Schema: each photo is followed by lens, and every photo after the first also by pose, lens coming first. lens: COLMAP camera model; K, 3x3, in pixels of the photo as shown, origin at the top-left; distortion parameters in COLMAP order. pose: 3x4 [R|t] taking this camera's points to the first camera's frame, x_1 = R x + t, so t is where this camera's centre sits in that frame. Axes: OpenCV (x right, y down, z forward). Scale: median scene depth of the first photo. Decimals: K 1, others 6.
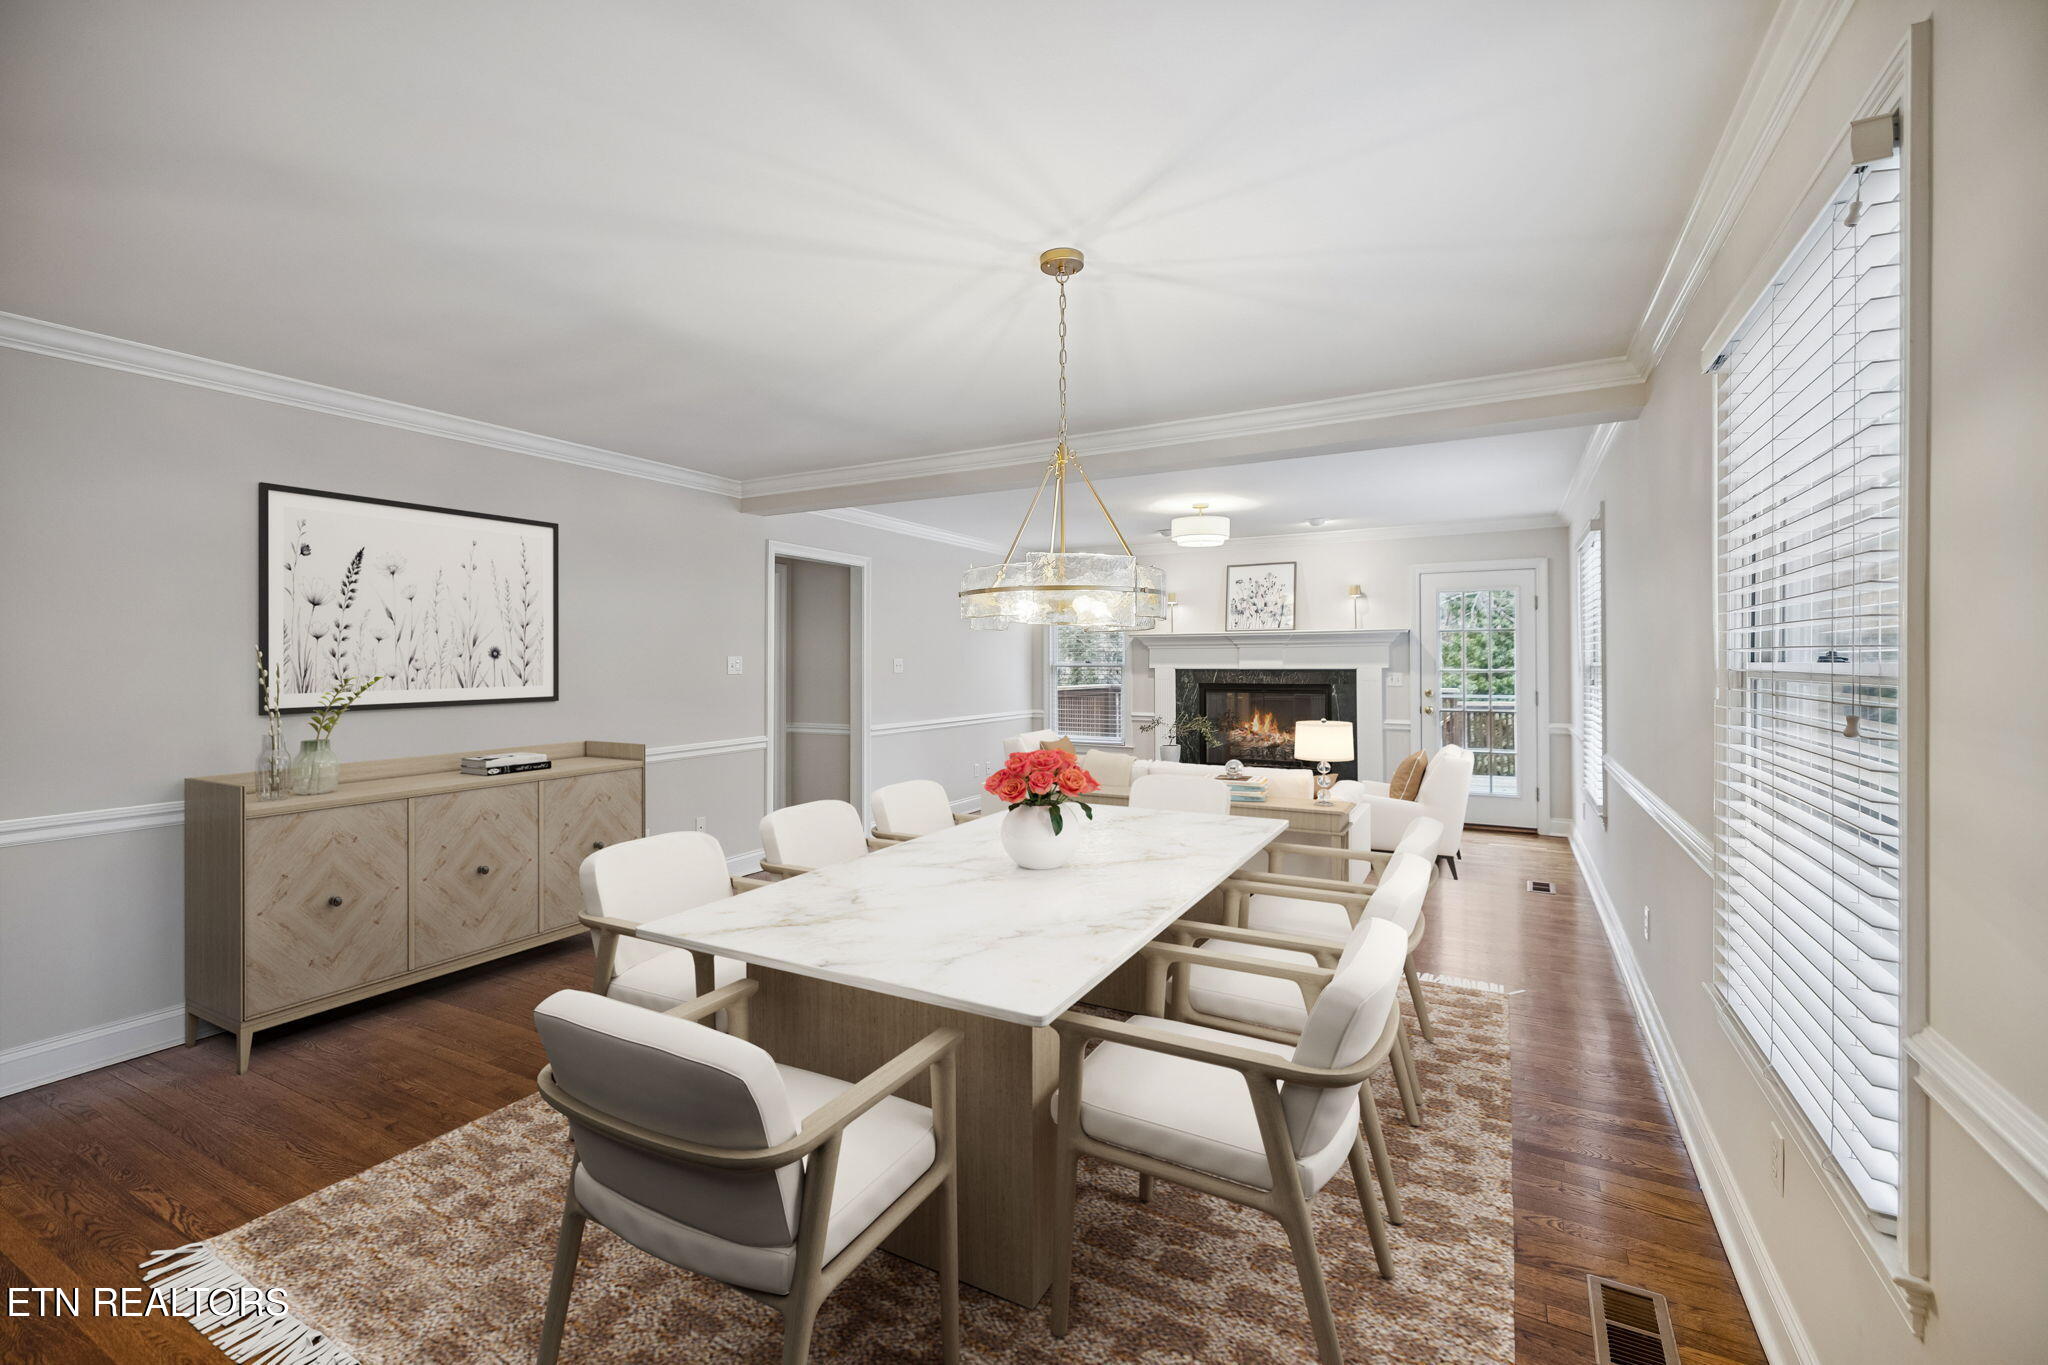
lens RADIAL K [[867.8, 0, 1019.3], [0, 867.8, 665.4], [0, 0, 1]] dist [0.005121, 0.000809]
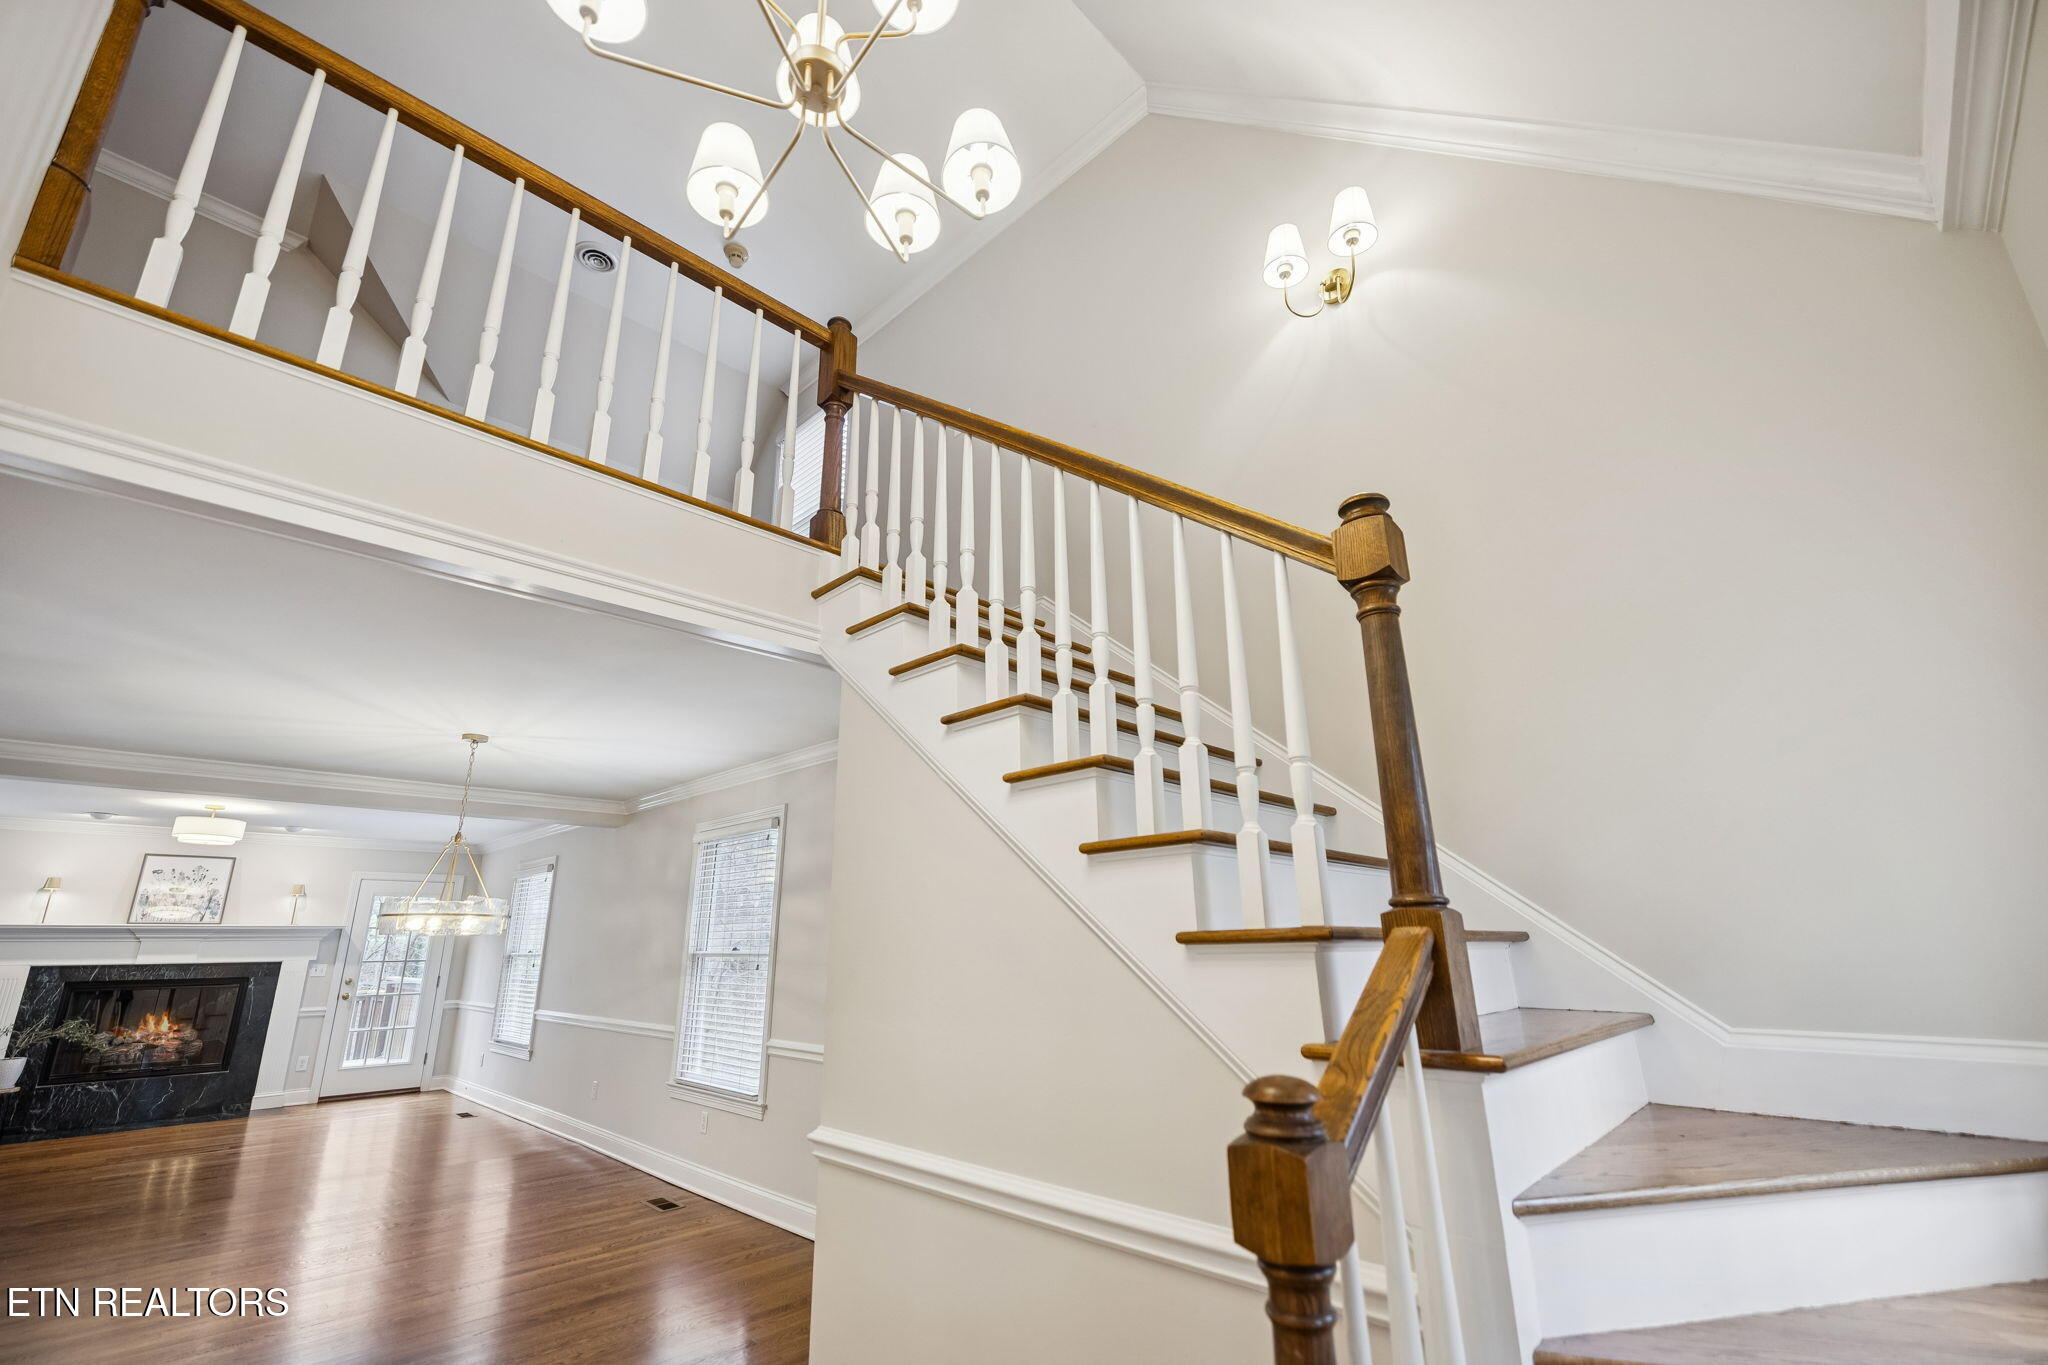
lens RADIAL K [[867.8, 0, 1020.2], [0, 867.8, 687.5], [0, 0, 1]] dist [0.005121, 0.000809]
pose [[0.254146, 0.276001, 0.926948, -0.511644], [0.009502, 0.957658, -0.287750, -0.001872], [-0.967119, 0.081939, 0.240762, -0.220106]]
